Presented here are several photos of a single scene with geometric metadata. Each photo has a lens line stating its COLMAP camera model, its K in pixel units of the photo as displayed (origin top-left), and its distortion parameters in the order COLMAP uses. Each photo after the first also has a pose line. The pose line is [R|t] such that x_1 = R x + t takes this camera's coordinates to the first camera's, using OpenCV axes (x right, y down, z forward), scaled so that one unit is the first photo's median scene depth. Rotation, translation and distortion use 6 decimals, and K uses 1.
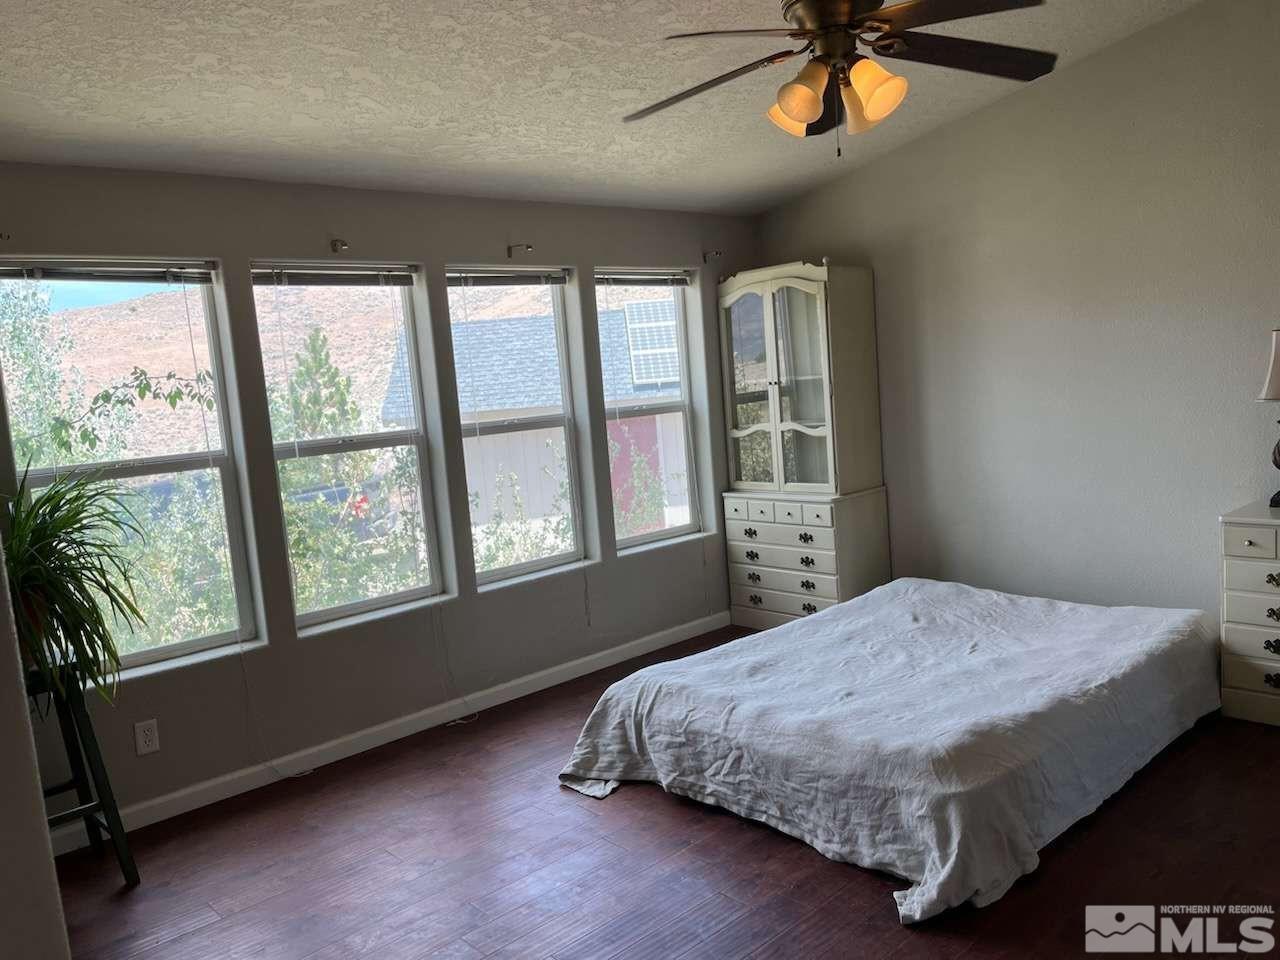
lens RADIAL K [[971.5, 0, 640.0], [0, 971.5, 480.0], [0, 0, 1]] dist [0.038677, -0.067482]
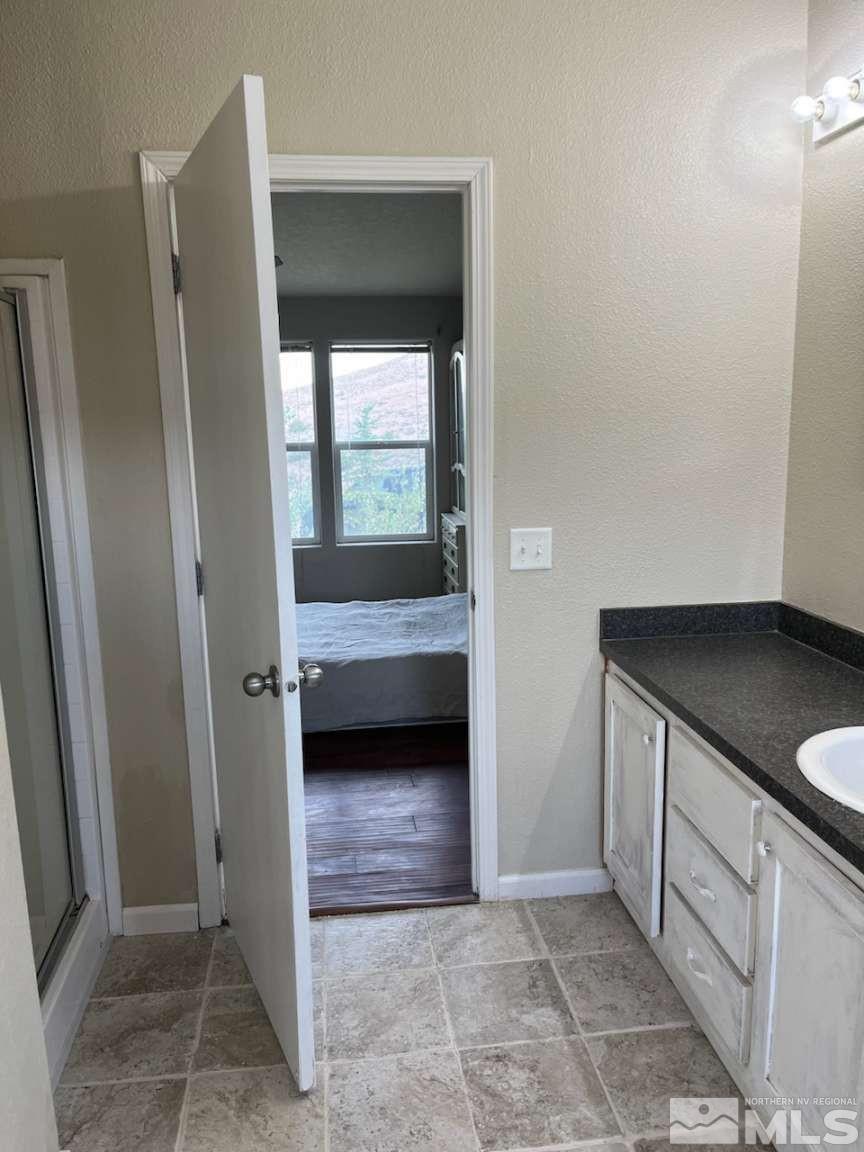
lens RADIAL K [[874.3, 0, 432.0], [0, 874.3, 576.0], [0, 0, 1]] dist [0.038677, -0.067482]
pose [[0.822920, 0.166583, -0.543187, 1.023308], [-0.107987, 0.984483, 0.138320, -0.092415], [0.557800, -0.055169, 0.828140, 0.000995]]
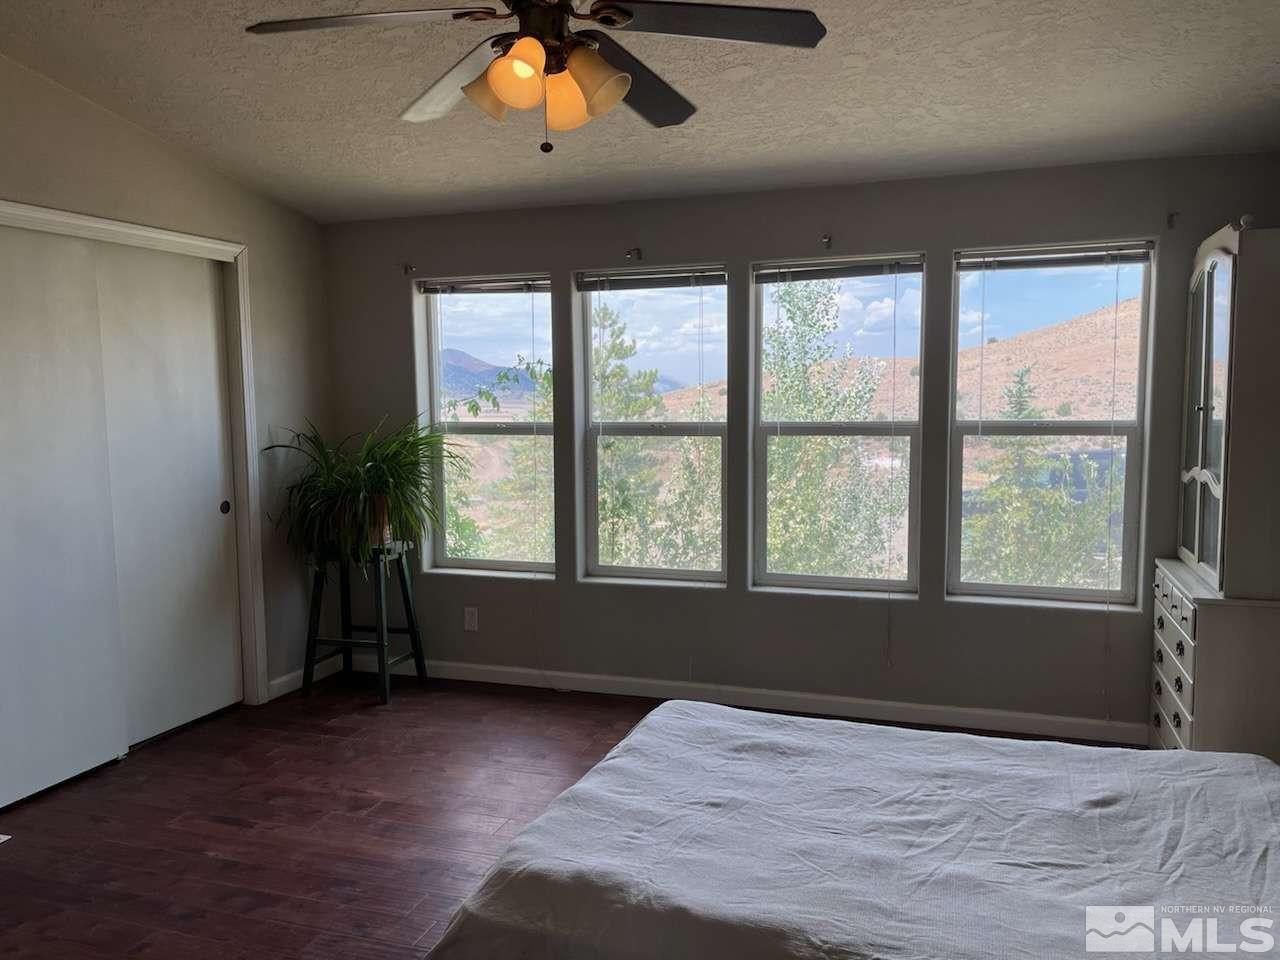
lens RADIAL K [[971.5, 0, 640.0], [0, 971.5, 480.0], [0, 0, 1]] dist [0.038677, -0.067482]
pose [[0.487355, 0.155419, -0.859261, 0.698295], [-0.120480, 0.986590, 0.110116, -0.104921], [0.864852, 0.049859, 0.499544, 0.446403]]
